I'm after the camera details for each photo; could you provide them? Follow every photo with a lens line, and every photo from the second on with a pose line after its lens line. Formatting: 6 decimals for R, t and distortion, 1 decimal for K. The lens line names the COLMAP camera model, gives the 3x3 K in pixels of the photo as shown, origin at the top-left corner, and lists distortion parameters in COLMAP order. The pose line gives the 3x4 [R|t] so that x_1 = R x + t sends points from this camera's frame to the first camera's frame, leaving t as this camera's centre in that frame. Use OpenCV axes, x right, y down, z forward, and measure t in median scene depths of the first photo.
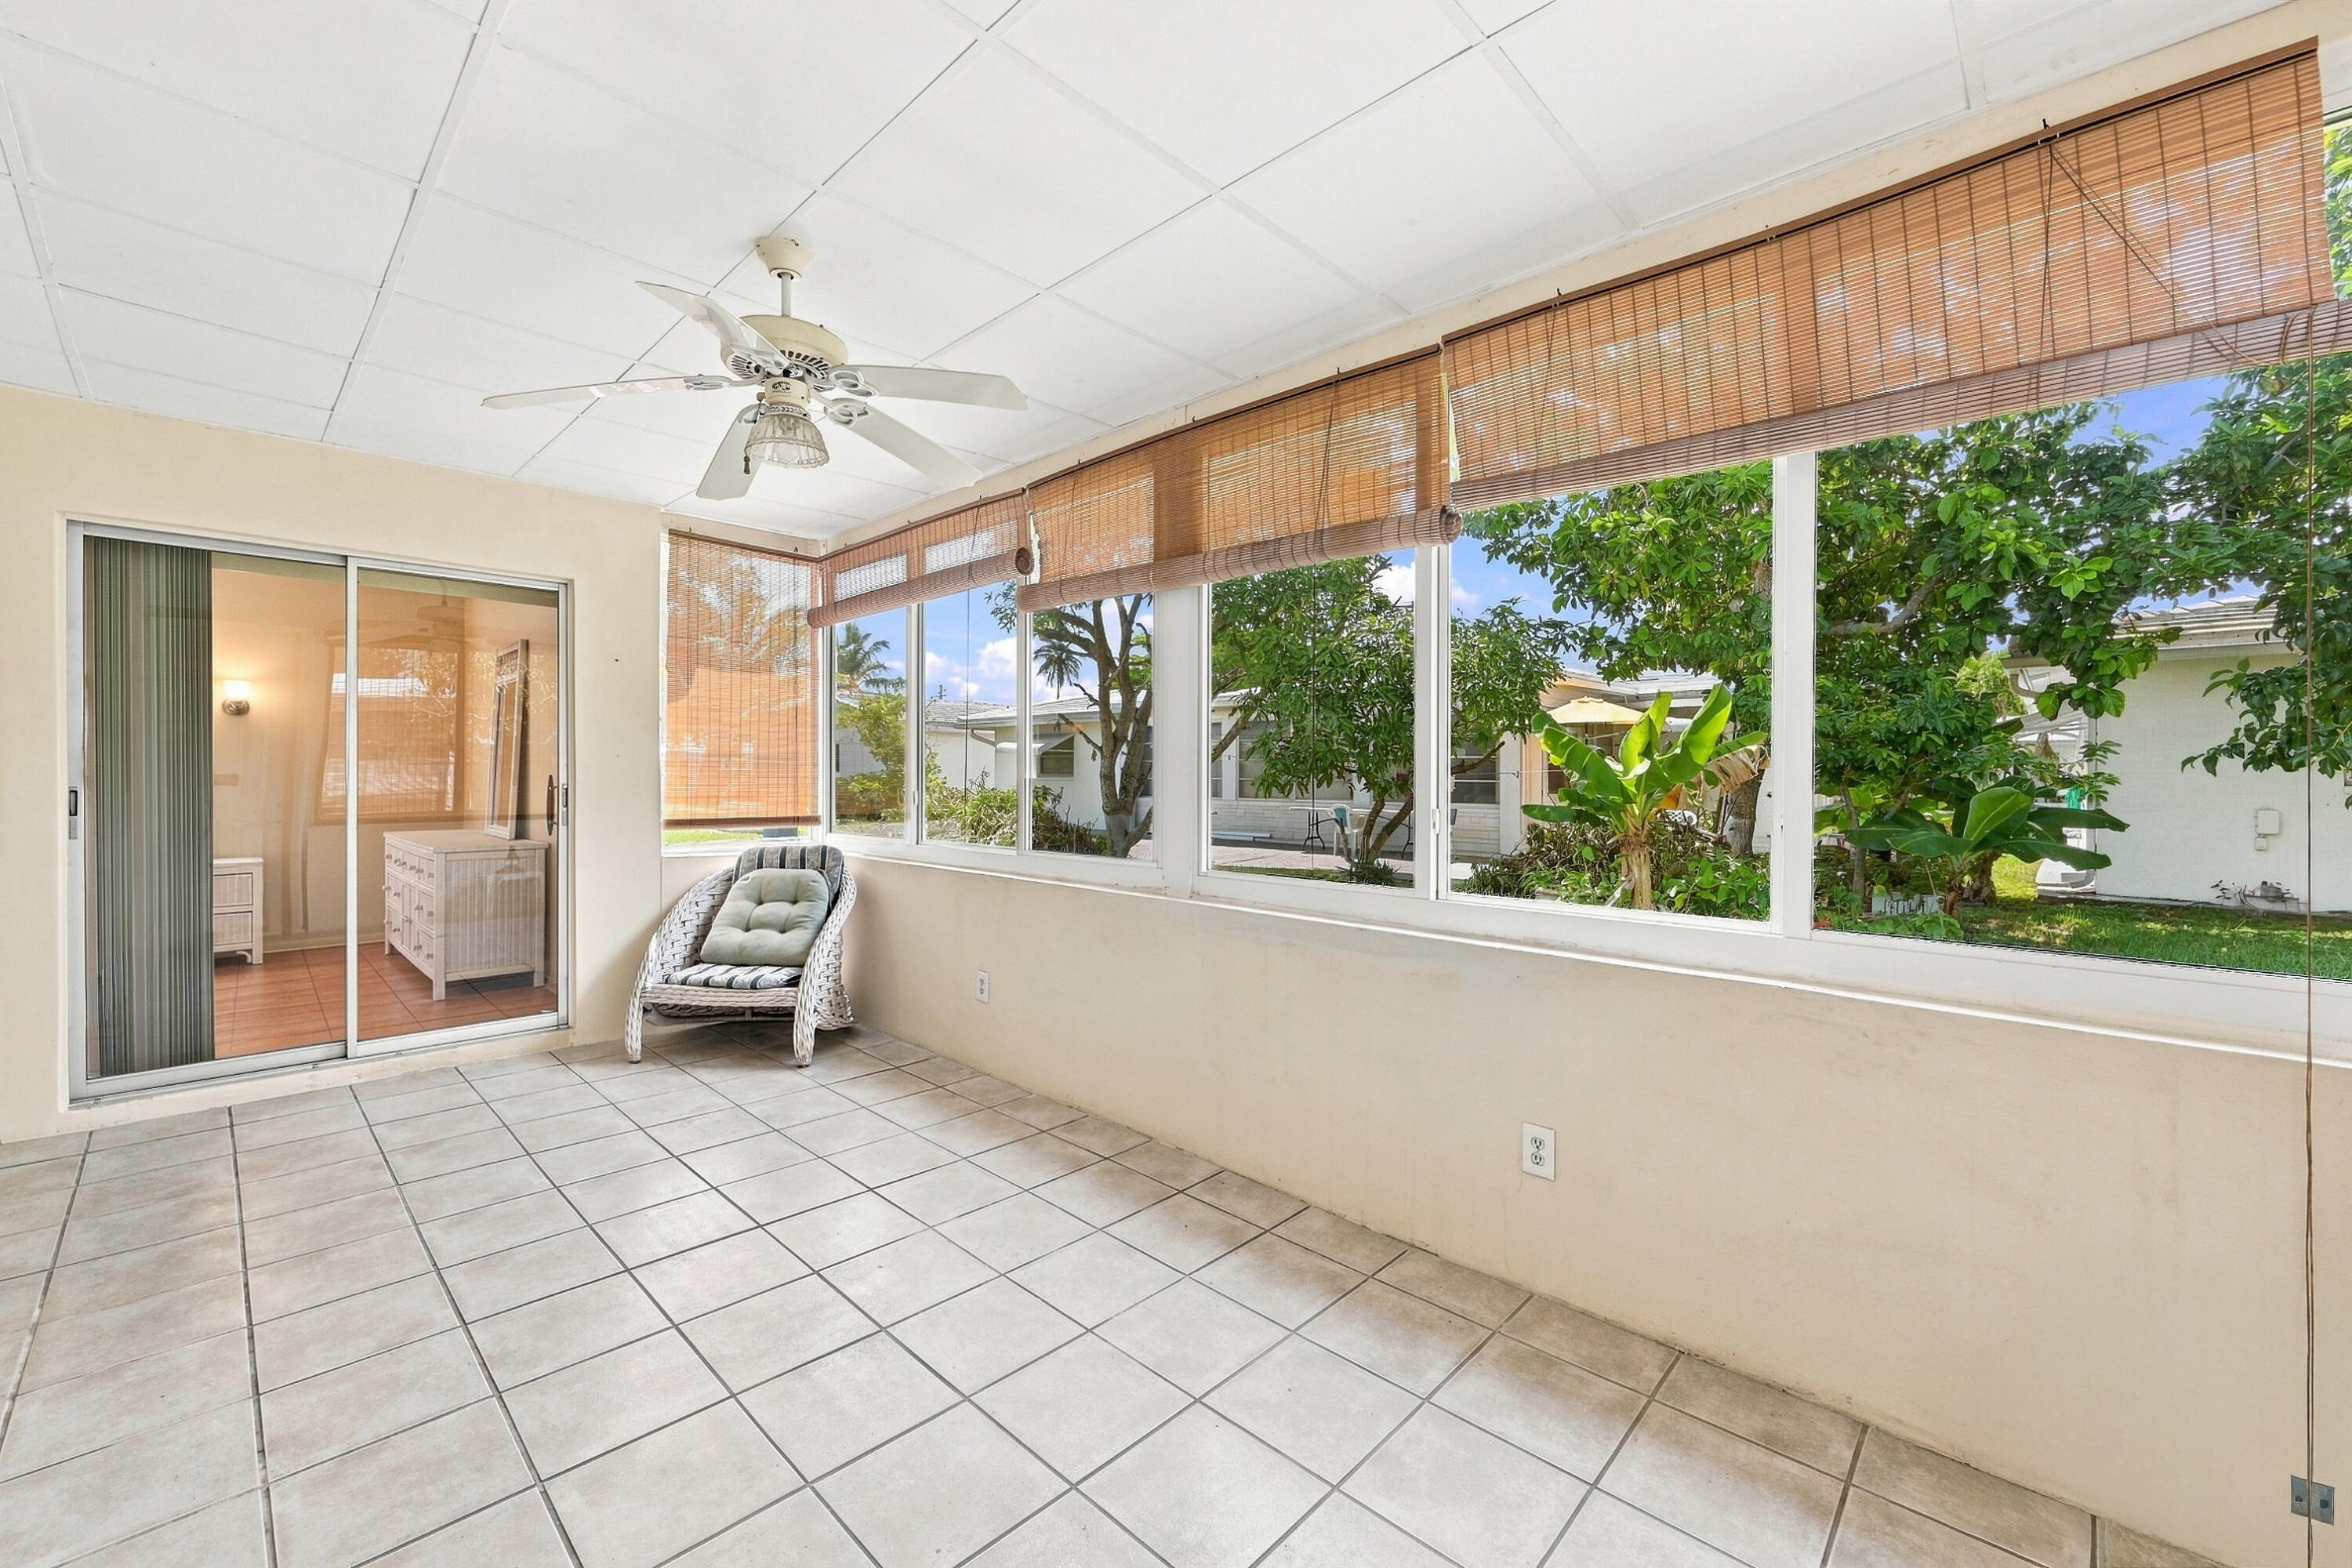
lens RADIAL K [[931.4, 0, 1178.5], [0, 931.4, 774.1], [0, 0, 1]] dist [0.000248, 0.000304]
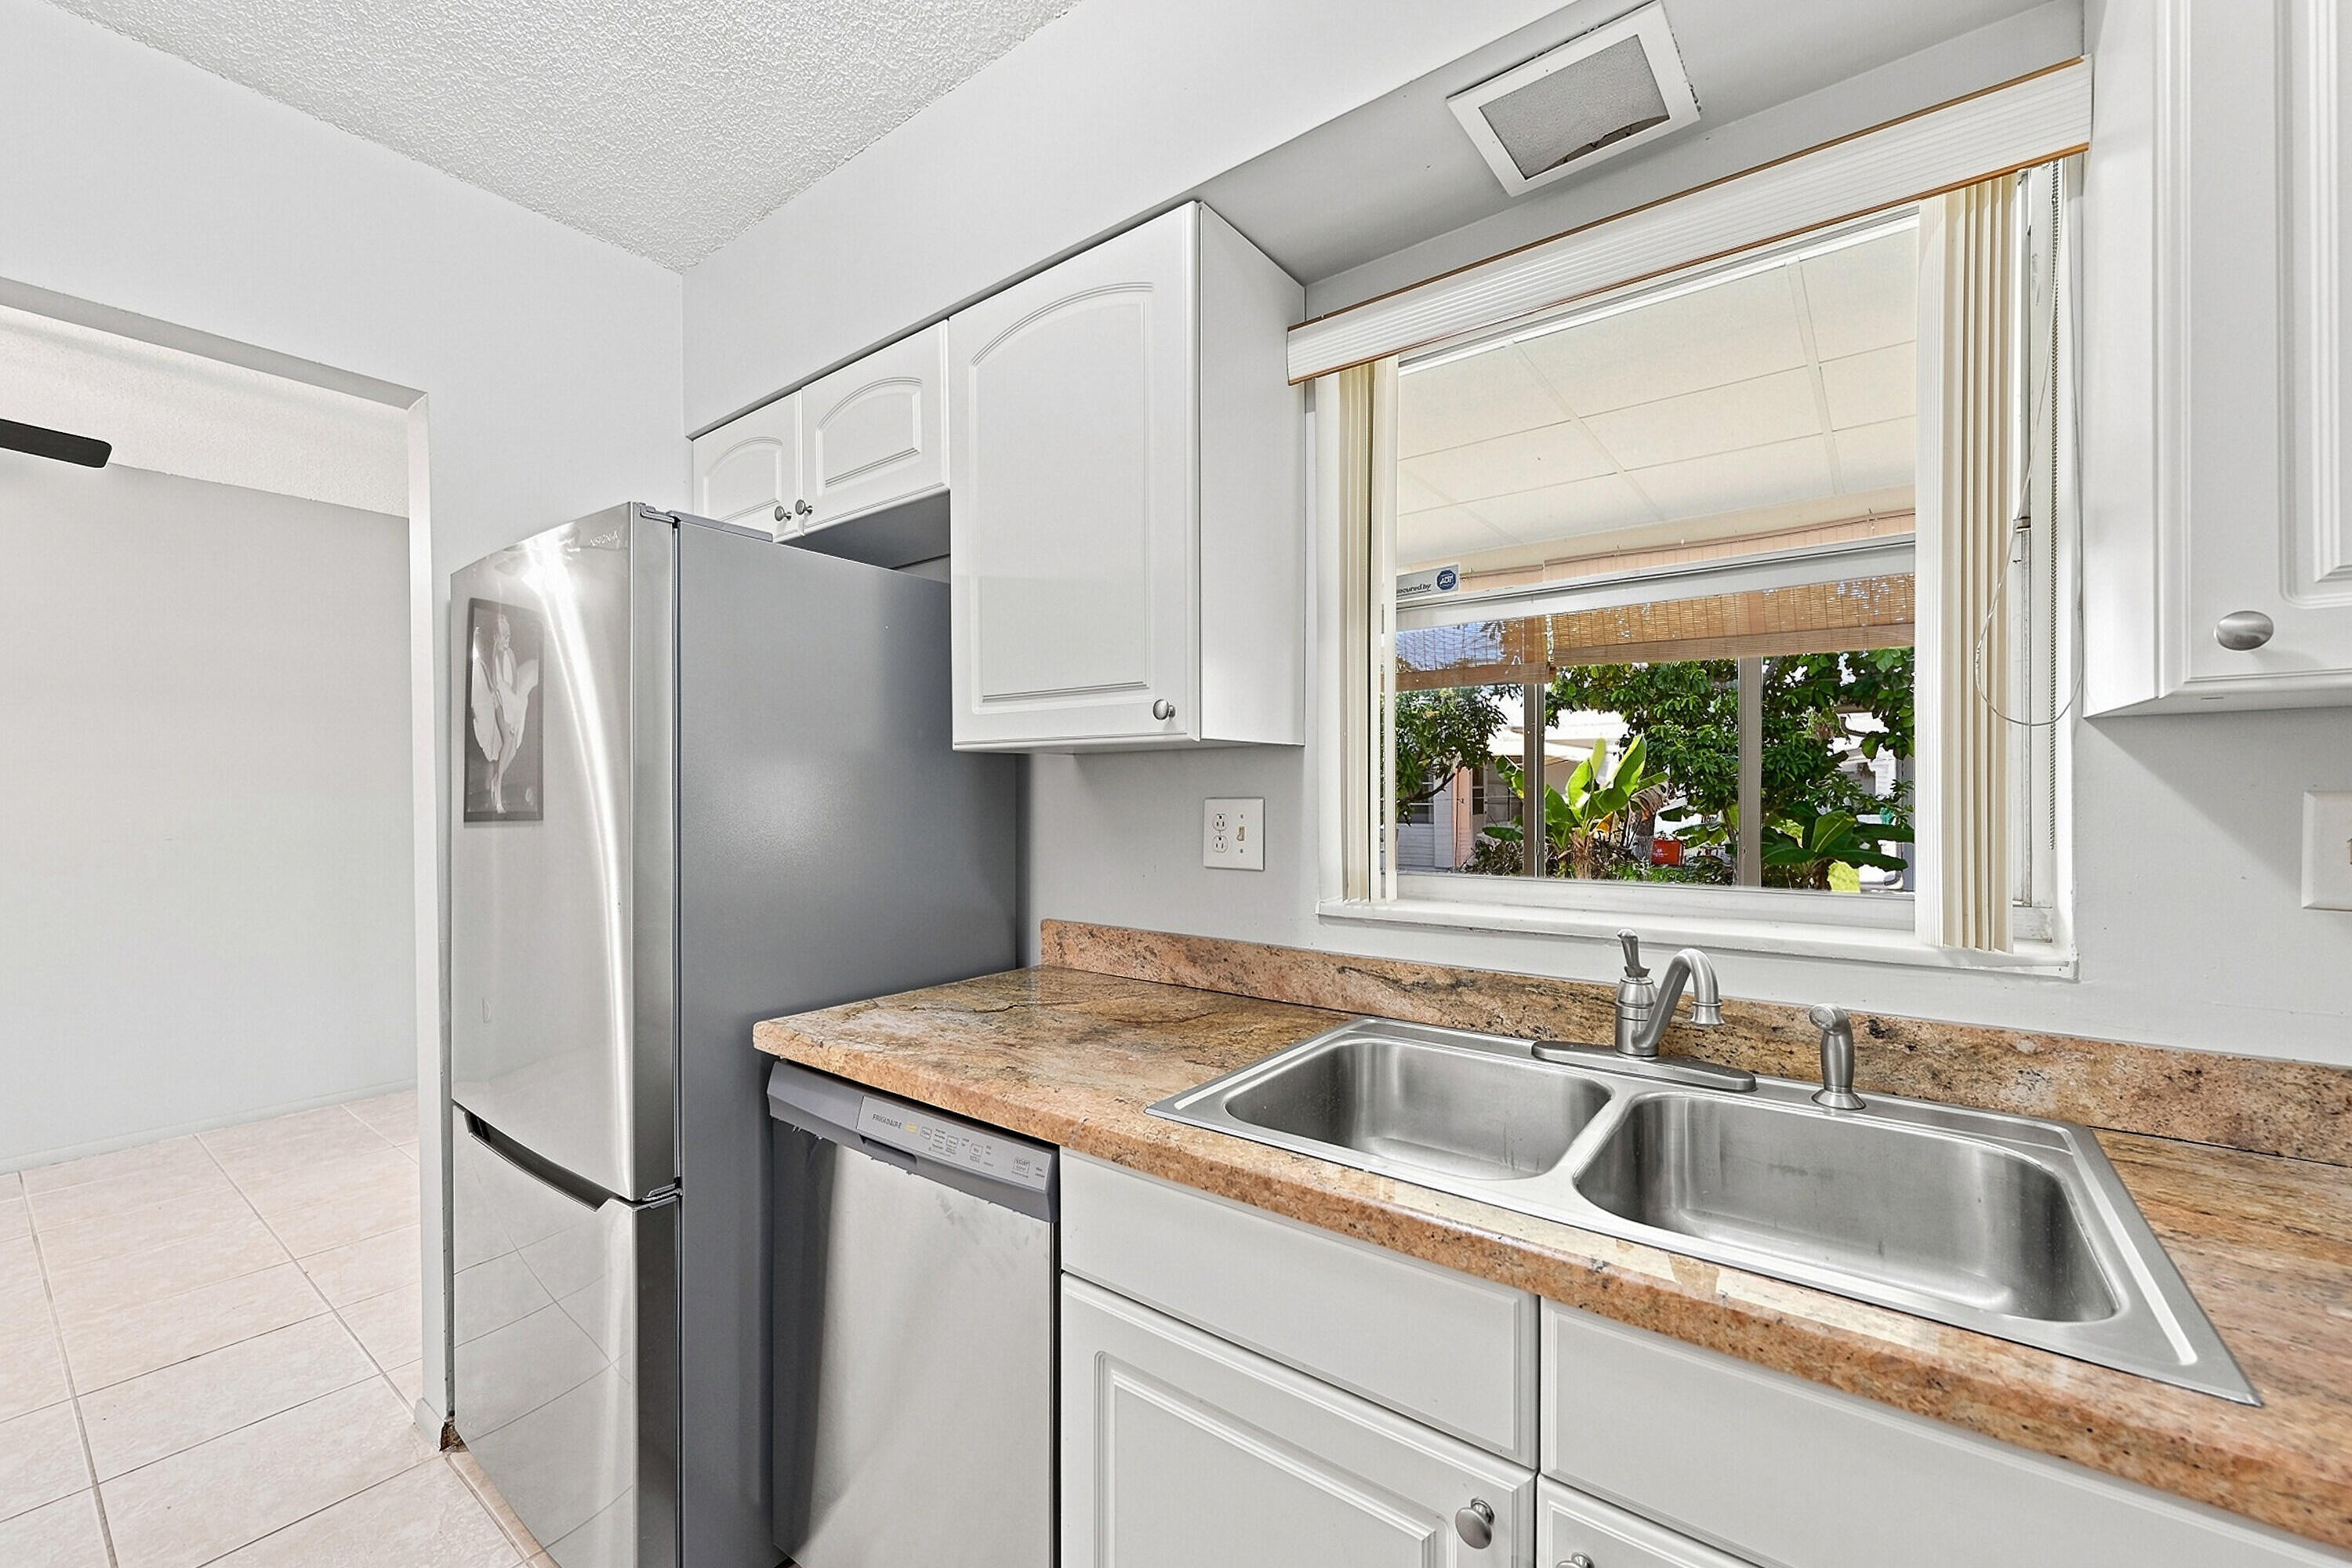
lens RADIAL K [[931.4, 0, 1164.9], [0, 931.4, 802.8], [0, 0, 1]] dist [0.000248, 0.000304]
pose [[0.994434, -0.010871, 0.104800, -0.252023], [0.010007, 0.999912, 0.008764, -0.020790], [-0.104886, -0.007667, 0.994455, -0.267036]]
